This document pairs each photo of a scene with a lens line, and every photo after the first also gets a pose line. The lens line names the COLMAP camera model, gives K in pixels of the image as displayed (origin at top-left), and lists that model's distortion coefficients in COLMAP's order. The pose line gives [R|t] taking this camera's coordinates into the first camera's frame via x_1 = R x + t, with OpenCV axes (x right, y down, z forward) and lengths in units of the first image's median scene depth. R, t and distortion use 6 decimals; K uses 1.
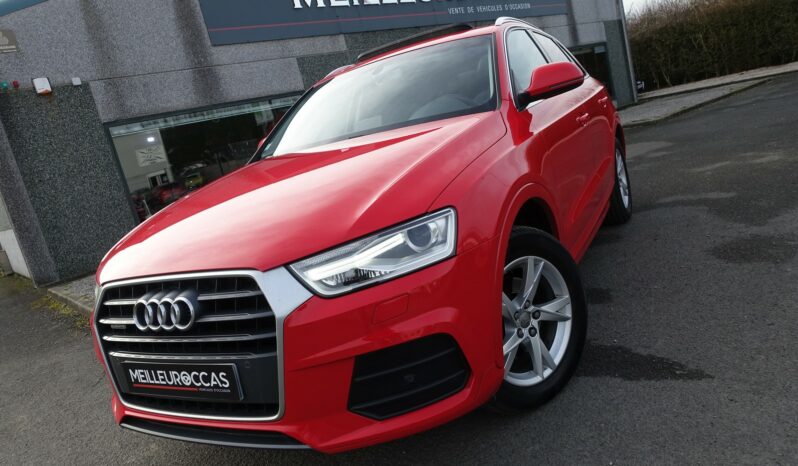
lens RADIAL K [[556.7, 0, 399.0], [0, 556.7, 233.0], [0, 0, 1]] dist [-0.005006, 0.000009]
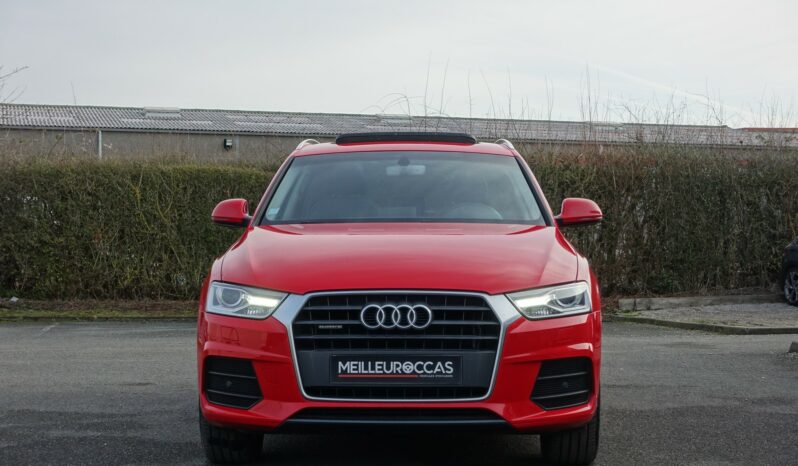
lens RADIAL K [[1437.3, 0, 399.0], [0, 1437.3, 233.0], [0, 0, 1]] dist [0.008217, -0.049488]
pose [[0.865132, 0.218276, 0.451556, -2.056946], [-0.107963, 0.960271, -0.257338, 0.854147], [-0.489787, 0.173880, 0.854327, -2.001545]]
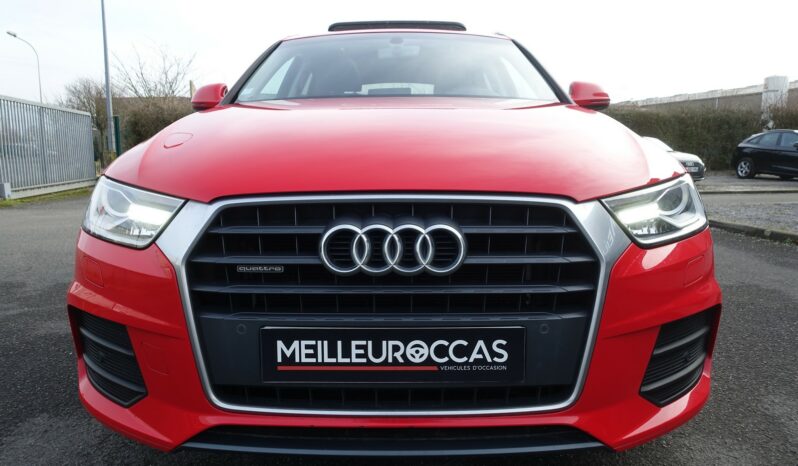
lens RADIAL K [[556.7, 0, 399.0], [0, 556.7, 233.0], [0, 0, 1]] dist [-0.005006, 0.000009]
pose [[0.856994, 0.149302, 0.493224, -0.761503], [-0.100650, 0.987172, -0.123939, 0.212221], [-0.505401, 0.056572, 0.861028, 0.451683]]
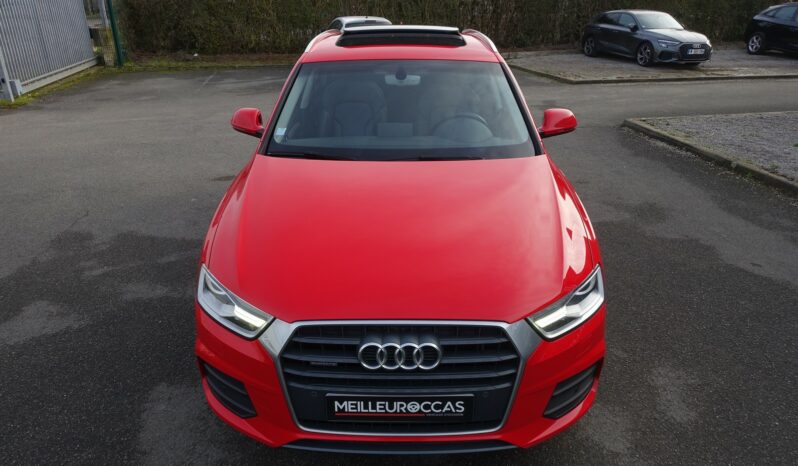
lens RADIAL K [[563.8, 0, 399.0], [0, 563.8, 233.0], [0, 0, 1]] dist [-0.001904, 0.001040]
pose [[0.858101, 0.014462, 0.513276, -1.044149], [-0.103188, 0.984068, 0.144784, -0.270876], [-0.503005, -0.177203, 0.845923, 0.083561]]
